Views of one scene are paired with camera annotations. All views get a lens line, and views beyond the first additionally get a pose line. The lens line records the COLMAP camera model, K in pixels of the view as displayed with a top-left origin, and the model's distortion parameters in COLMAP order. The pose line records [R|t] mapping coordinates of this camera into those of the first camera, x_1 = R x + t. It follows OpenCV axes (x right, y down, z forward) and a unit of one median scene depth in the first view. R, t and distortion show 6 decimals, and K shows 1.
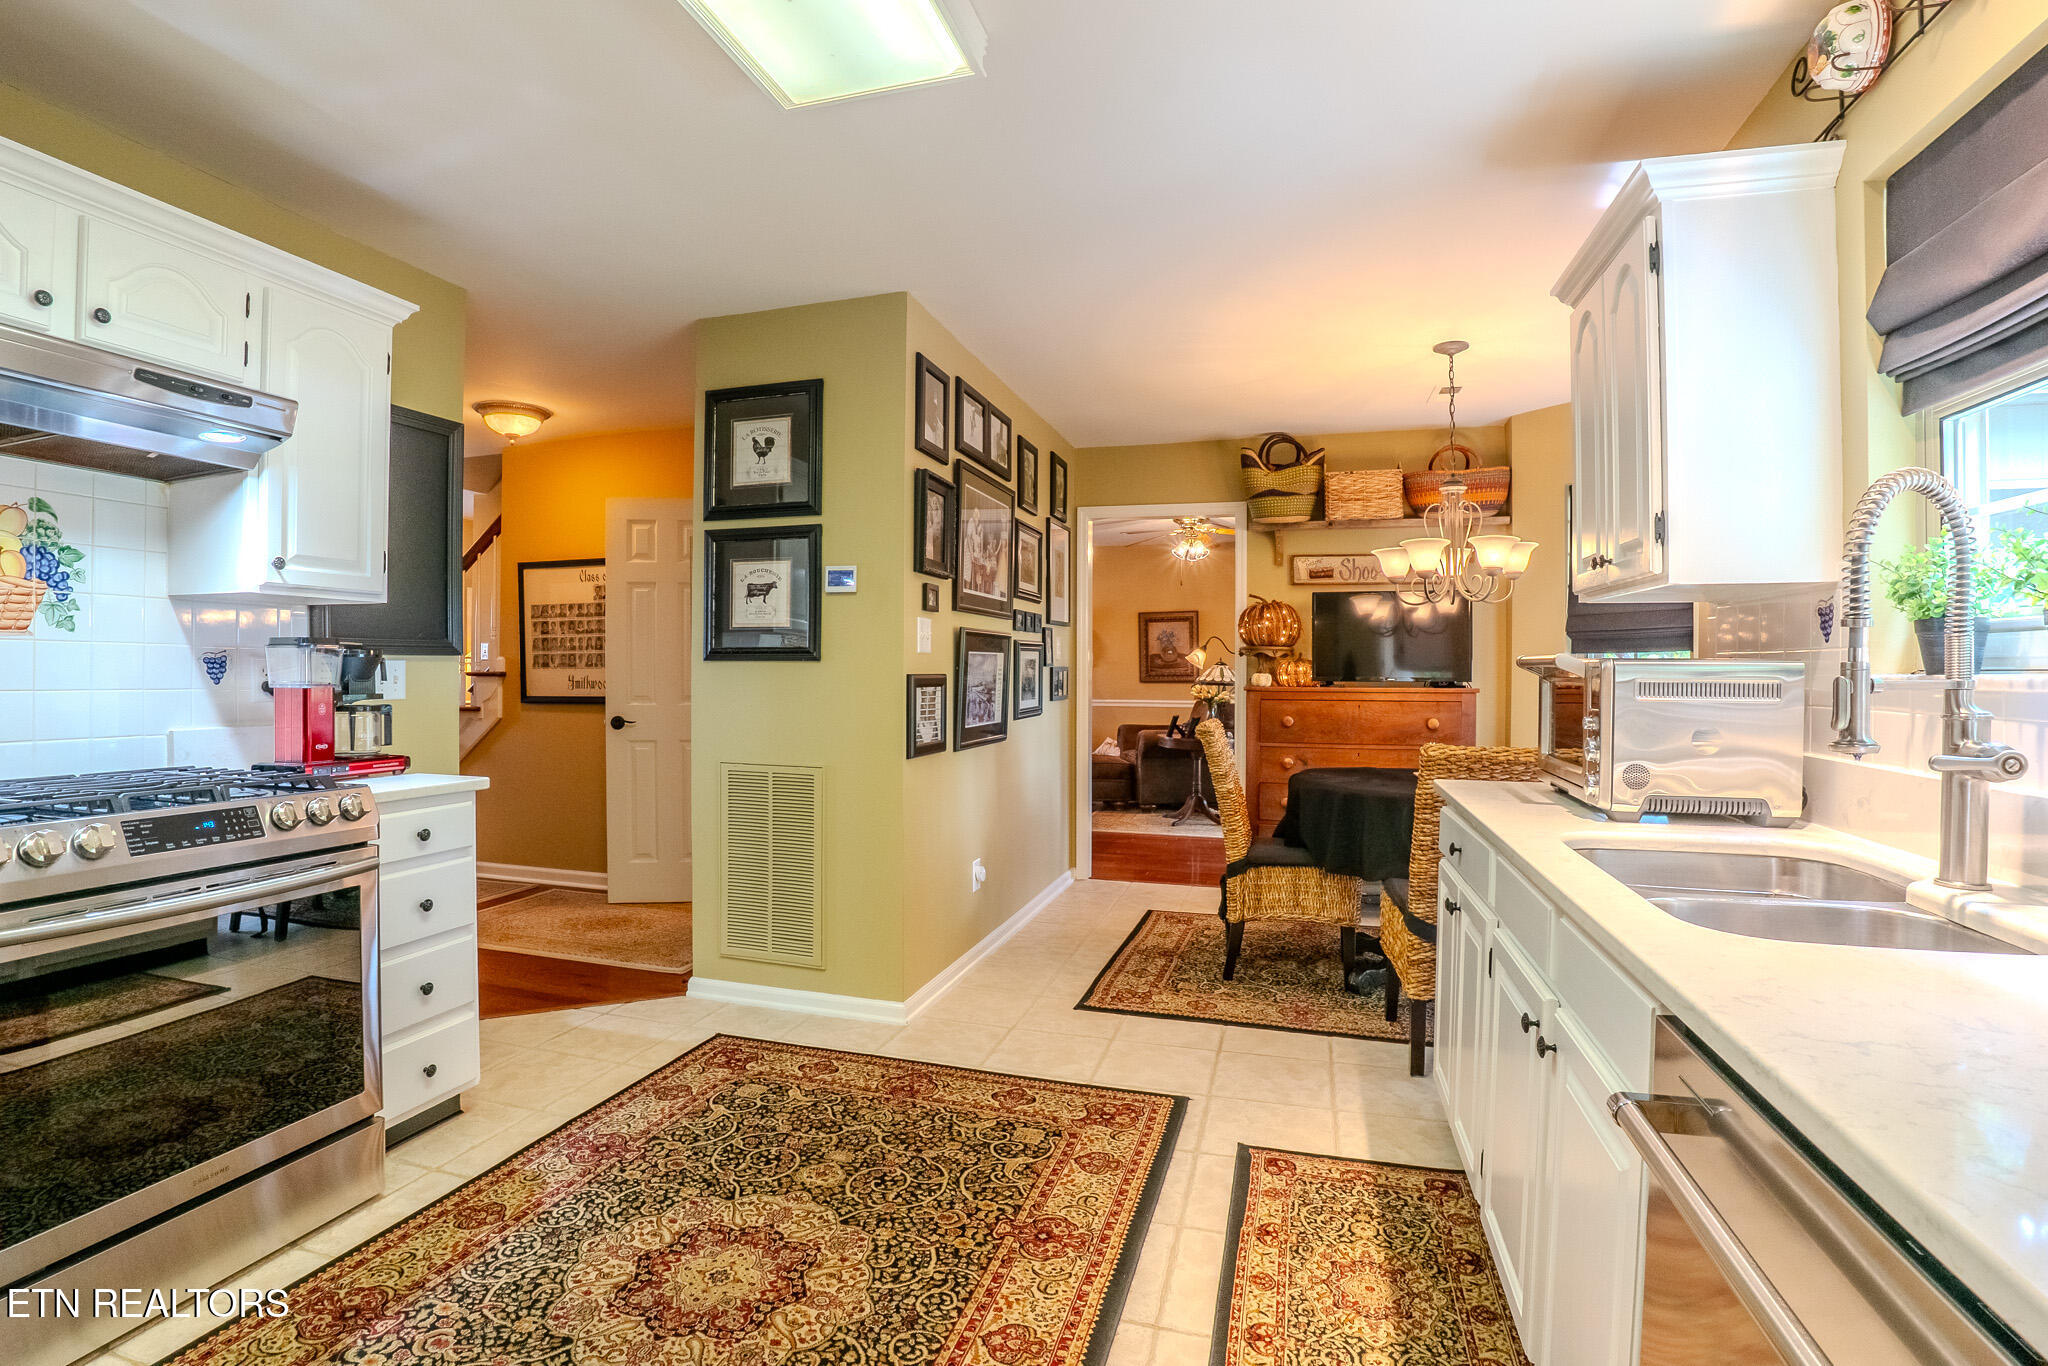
lens RADIAL K [[989.5, 0, 1024.0], [0, 989.5, 683.0], [0, 0, 1]] dist [-0.057499, 0.011815]
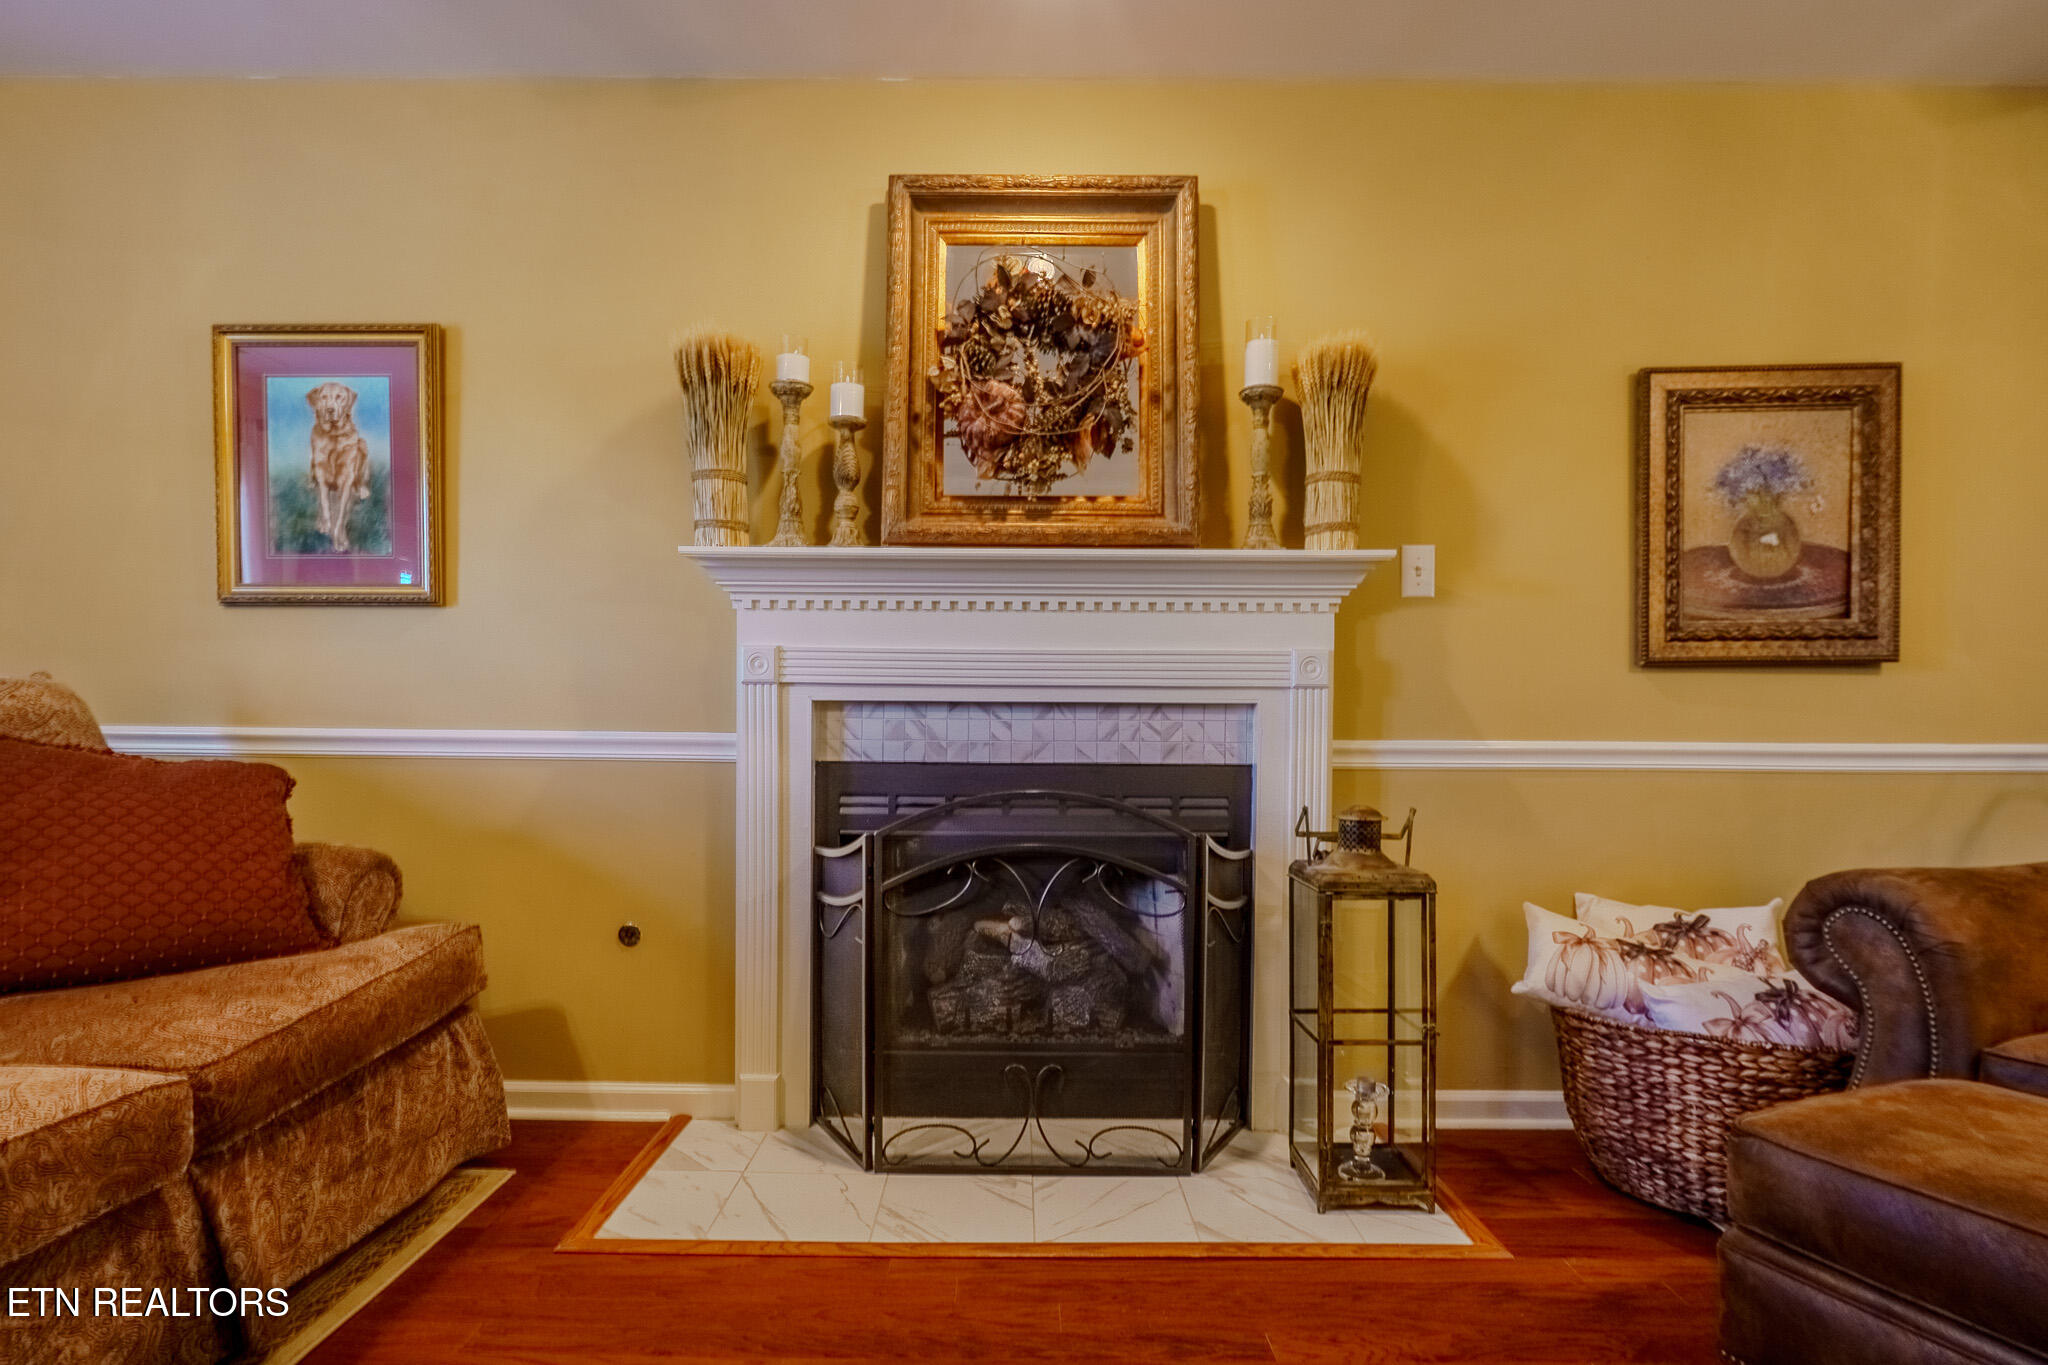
lens RADIAL K [[1058.0, 0, 1021.1], [0, 1058.0, 751.3], [0, 0, 1]] dist [-0.001544, 0.000153]
pose [[0.960543, -0.005068, 0.278086, -0.175144], [0.002897, 0.999962, 0.008219, 0.031131], [-0.278117, -0.007089, 0.960521, 1.452821]]
